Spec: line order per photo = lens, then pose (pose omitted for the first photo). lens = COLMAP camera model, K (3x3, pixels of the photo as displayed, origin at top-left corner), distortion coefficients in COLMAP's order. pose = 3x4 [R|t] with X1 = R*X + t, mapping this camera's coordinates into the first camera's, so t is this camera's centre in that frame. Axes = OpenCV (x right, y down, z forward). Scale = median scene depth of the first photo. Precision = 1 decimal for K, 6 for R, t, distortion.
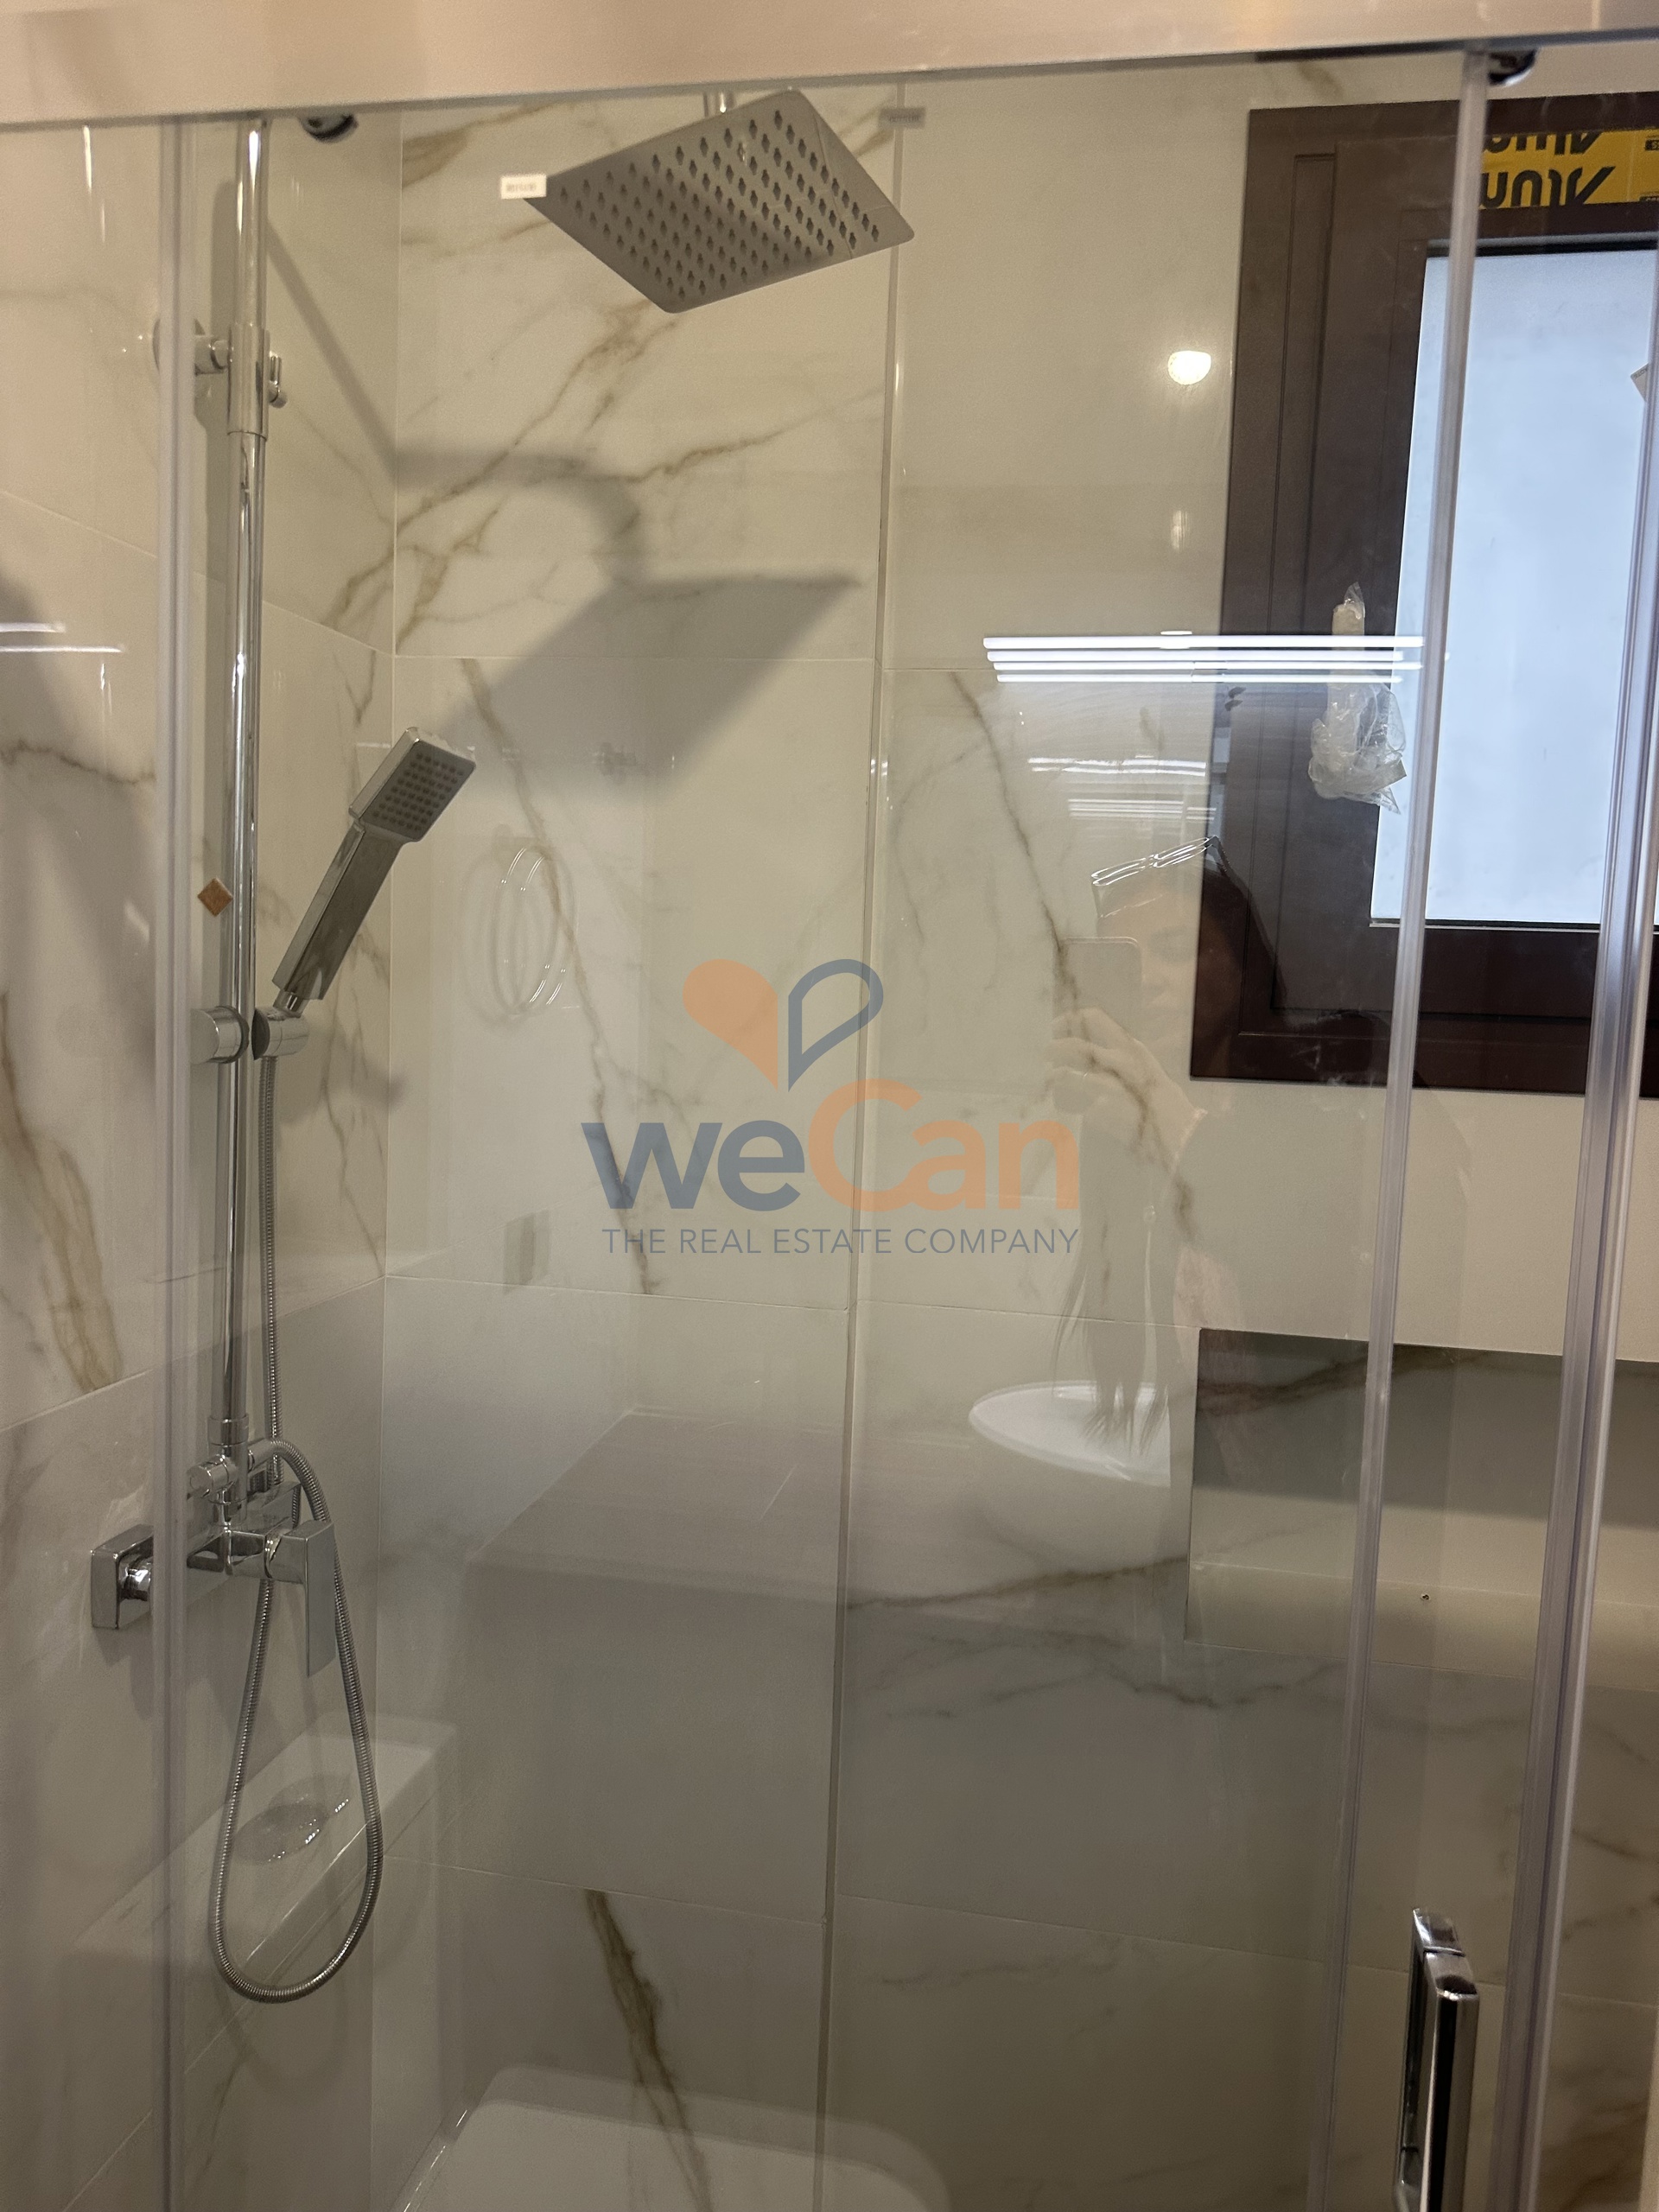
lens RADIAL K [[1556.2, 0, 827.0], [0, 1556.2, 1110.9], [0, 0, 1]] dist [0.036594, -0.049375]
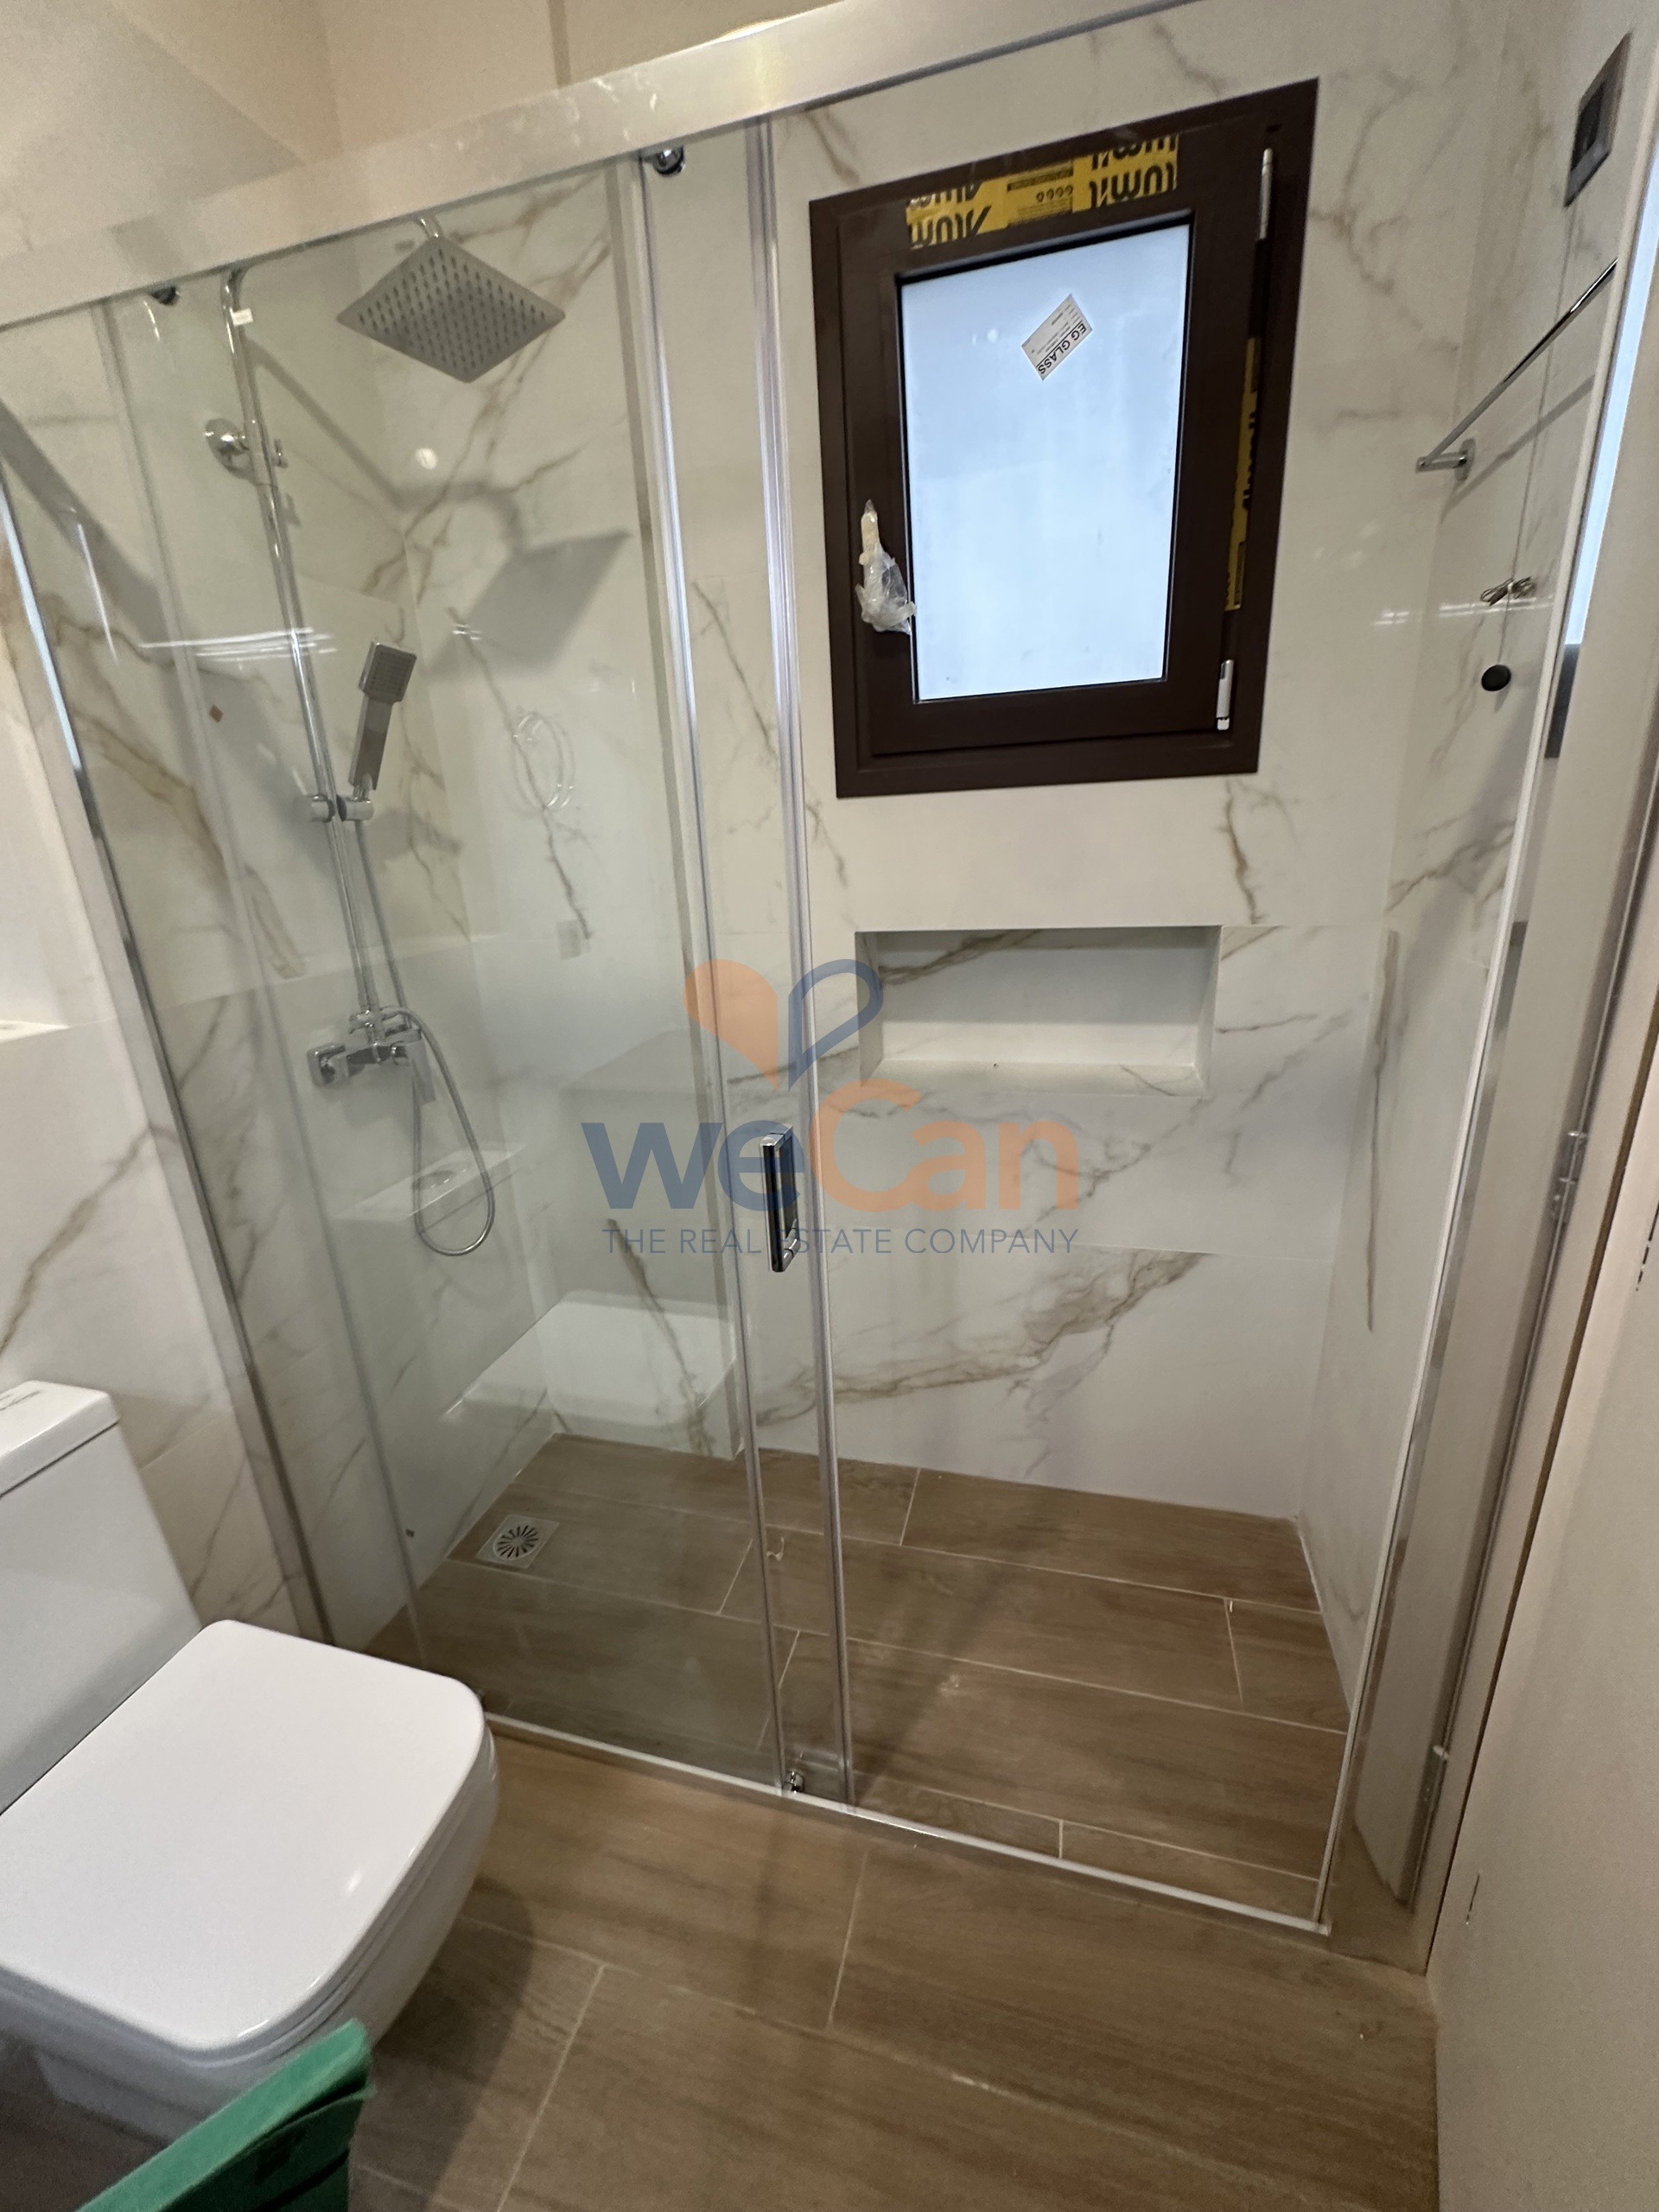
lens RADIAL K [[877.9, 0, 884.2], [0, 877.9, 1122.9], [0, 0, 1]] dist [-0.008695, -0.000832]
pose [[0.993516, -0.057837, -0.097882, 0.373682], [0.078334, 0.972203, 0.220648, 0.133171], [0.082399, -0.226884, 0.970430, -0.138819]]
